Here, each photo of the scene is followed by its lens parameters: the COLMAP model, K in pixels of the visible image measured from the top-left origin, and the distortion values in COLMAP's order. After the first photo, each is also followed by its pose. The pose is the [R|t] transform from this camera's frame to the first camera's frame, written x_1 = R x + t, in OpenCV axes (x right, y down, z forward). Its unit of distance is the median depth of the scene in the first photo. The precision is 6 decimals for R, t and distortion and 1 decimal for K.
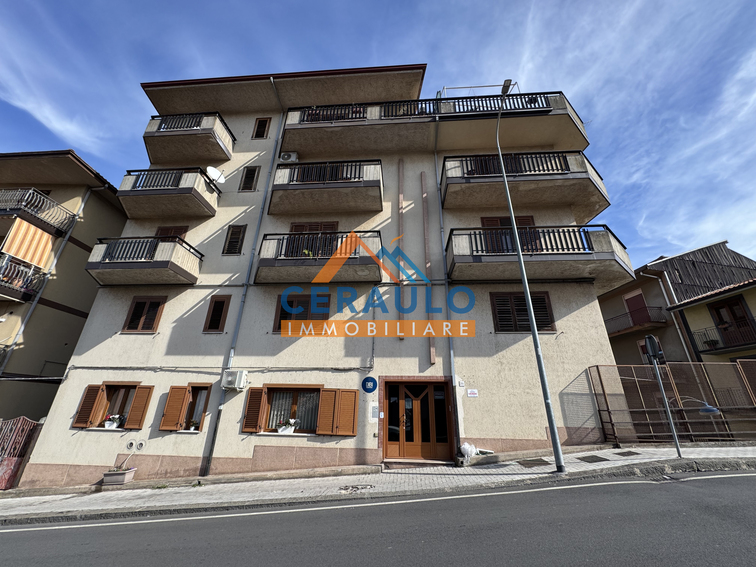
lens RADIAL K [[299.0, 0, 379.0], [0, 299.0, 281.6], [0, 0, 1]] dist [-0.003594, 0.000564]
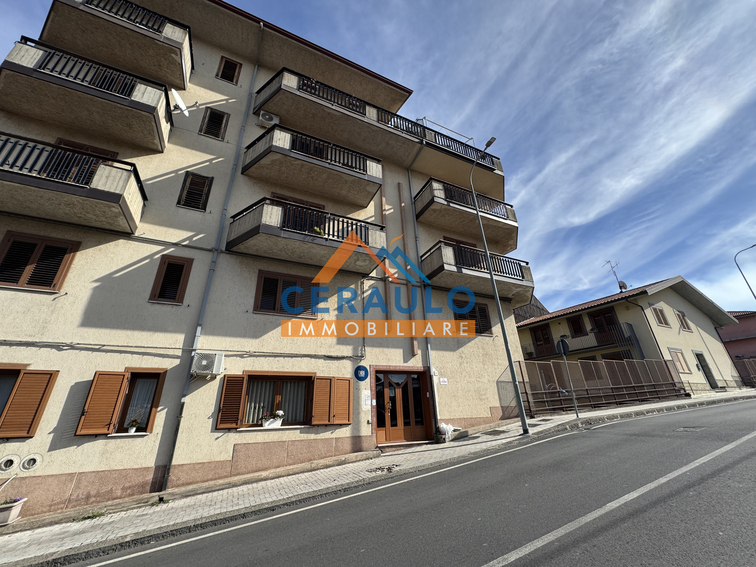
lens RADIAL K [[299.0, 0, 378.8], [0, 299.0, 280.8], [0, 0, 1]] dist [-0.003594, 0.000564]
pose [[0.866907, 0.162536, 0.471227, -0.489438], [-0.149030, 0.986618, -0.066138, 0.091787], [-0.475671, -0.012892, 0.879529, 0.085094]]
